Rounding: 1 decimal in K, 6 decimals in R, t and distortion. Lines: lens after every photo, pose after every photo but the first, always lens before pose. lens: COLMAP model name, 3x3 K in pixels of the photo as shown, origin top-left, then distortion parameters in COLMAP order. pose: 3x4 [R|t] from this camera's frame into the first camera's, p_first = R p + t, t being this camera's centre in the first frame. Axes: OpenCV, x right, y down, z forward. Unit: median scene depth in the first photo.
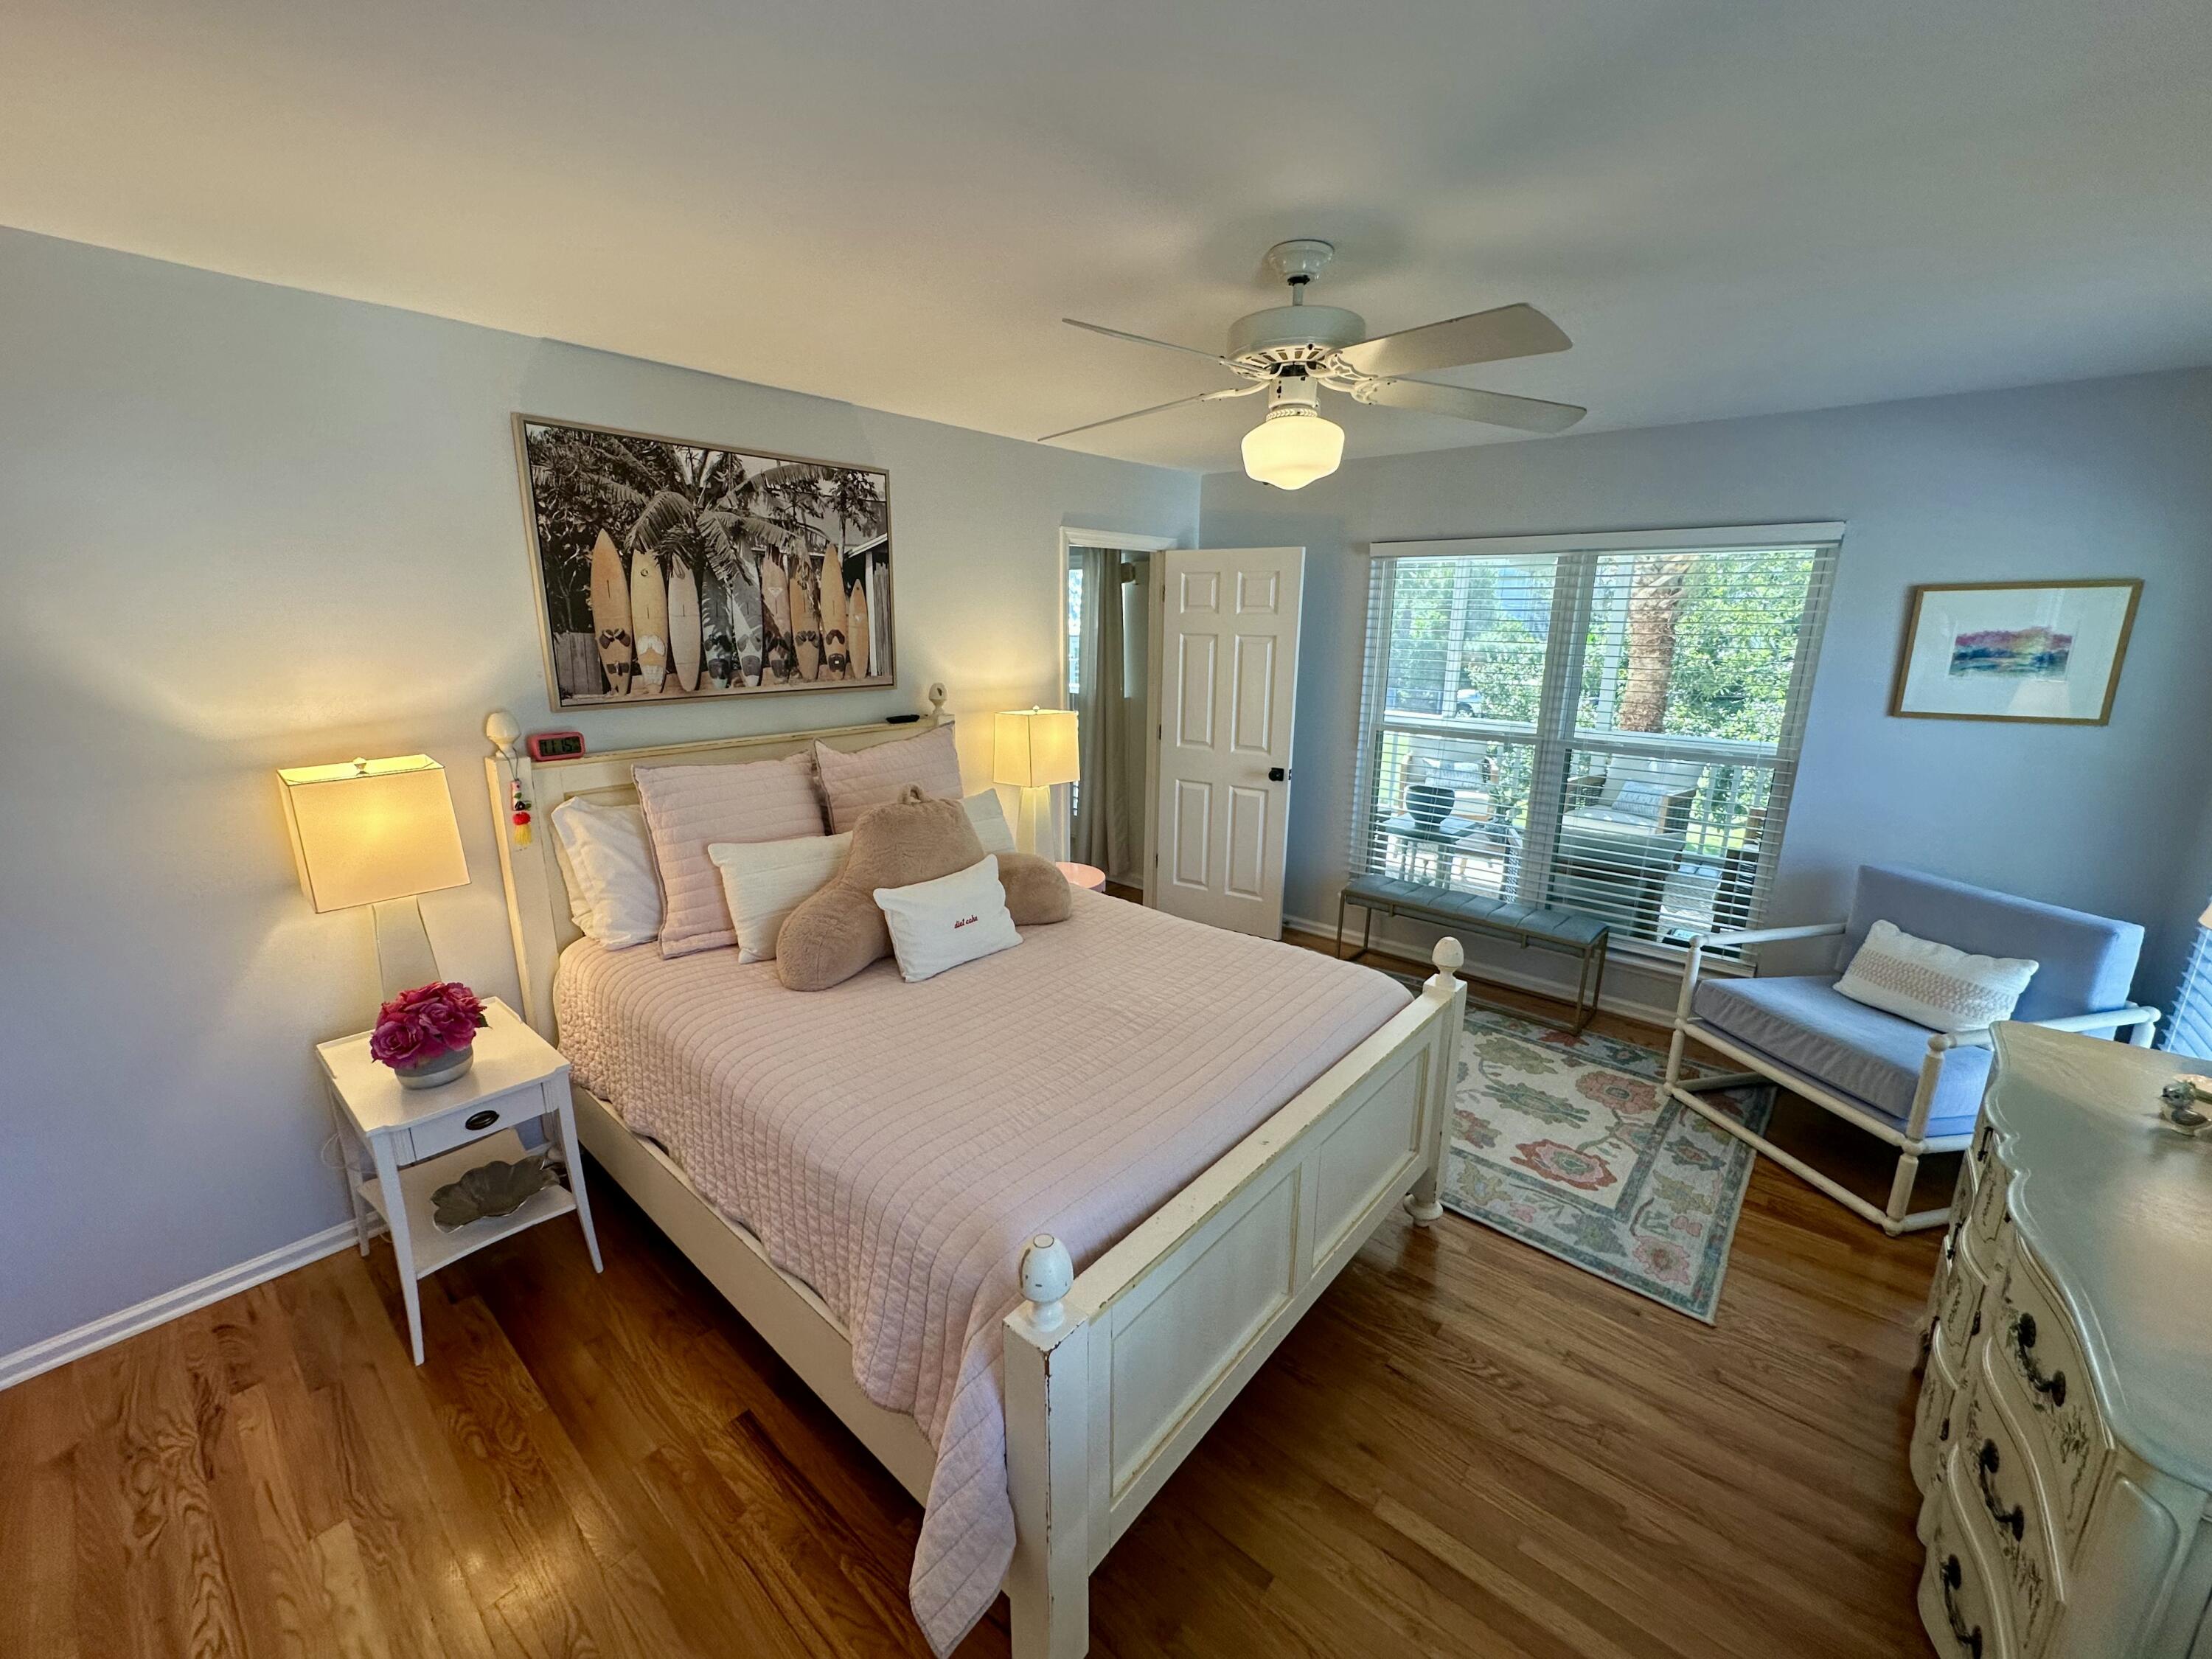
lens RADIAL K [[873.9, 0, 1107.4], [0, 873.9, 823.2], [0, 0, 1]] dist [-0.008354, 0.002548]
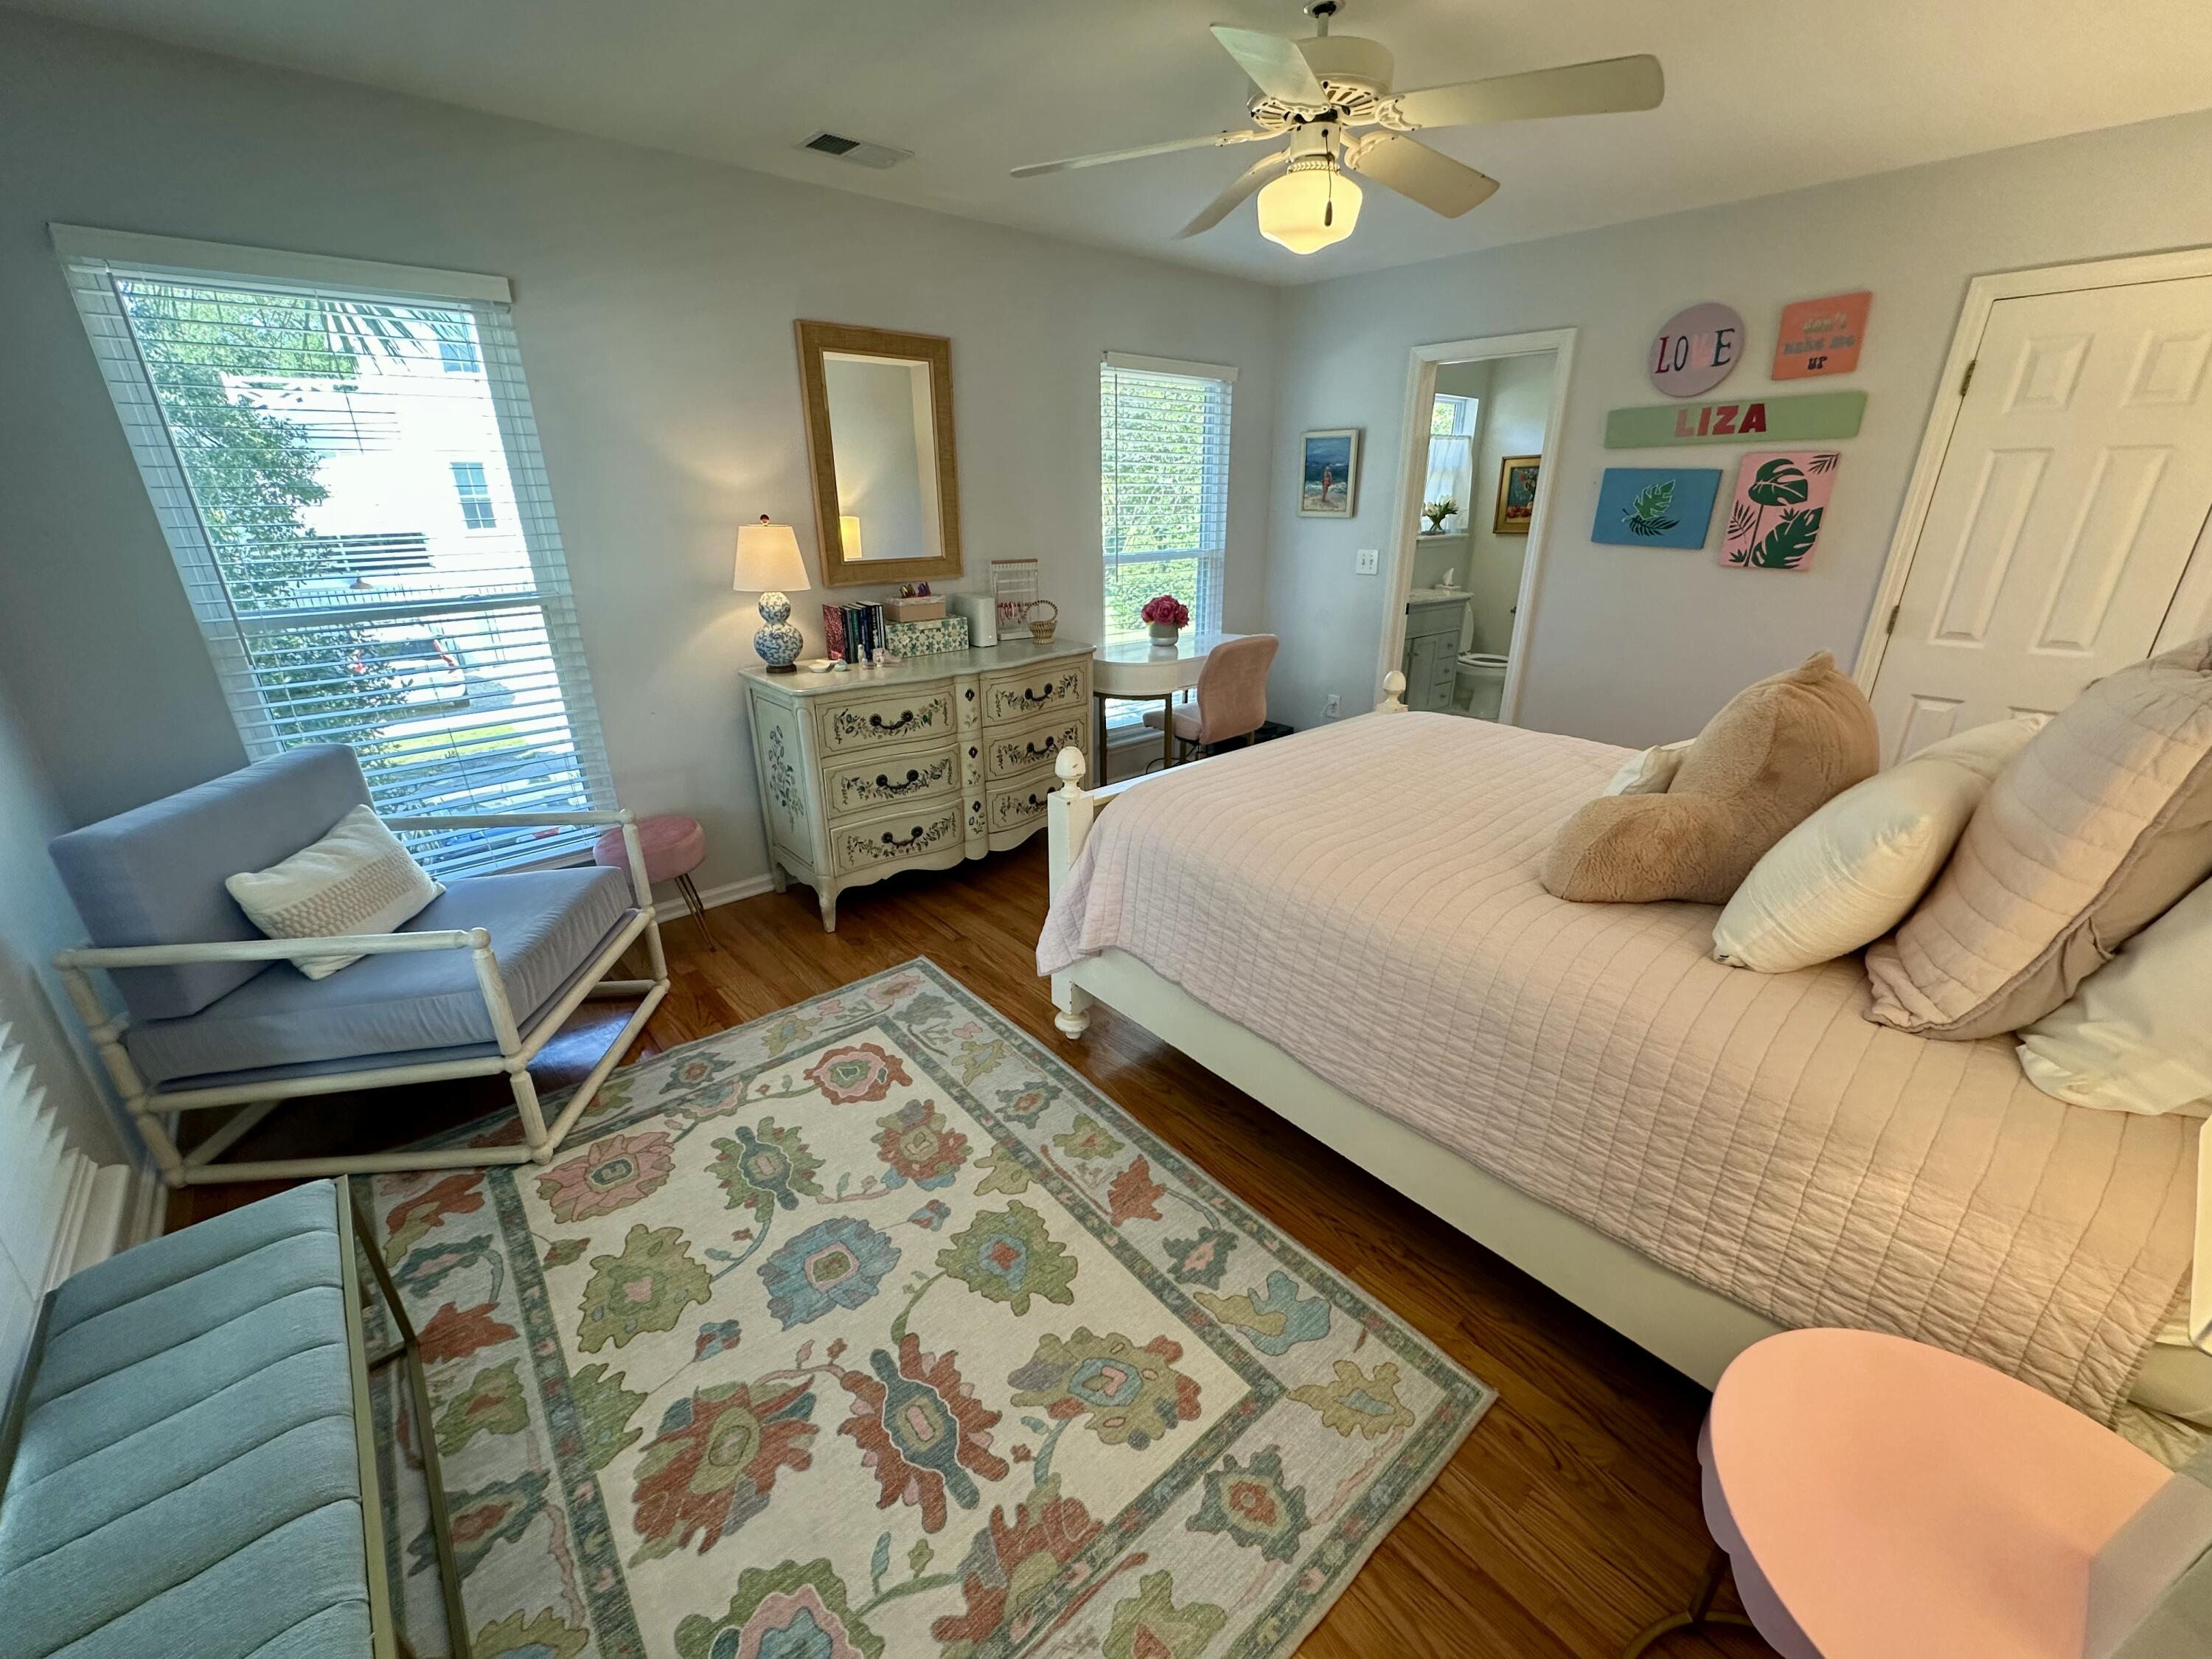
lens RADIAL K [[873.9, 0, 1103.9], [0, 873.9, 833.6], [0, 0, 1]] dist [-0.008354, 0.002548]
pose [[-0.990763, -0.047091, 0.127166, 0.182022], [0.033569, 0.823406, 0.566459, -0.262173], [-0.131384, 0.565496, -0.814219, 1.463800]]
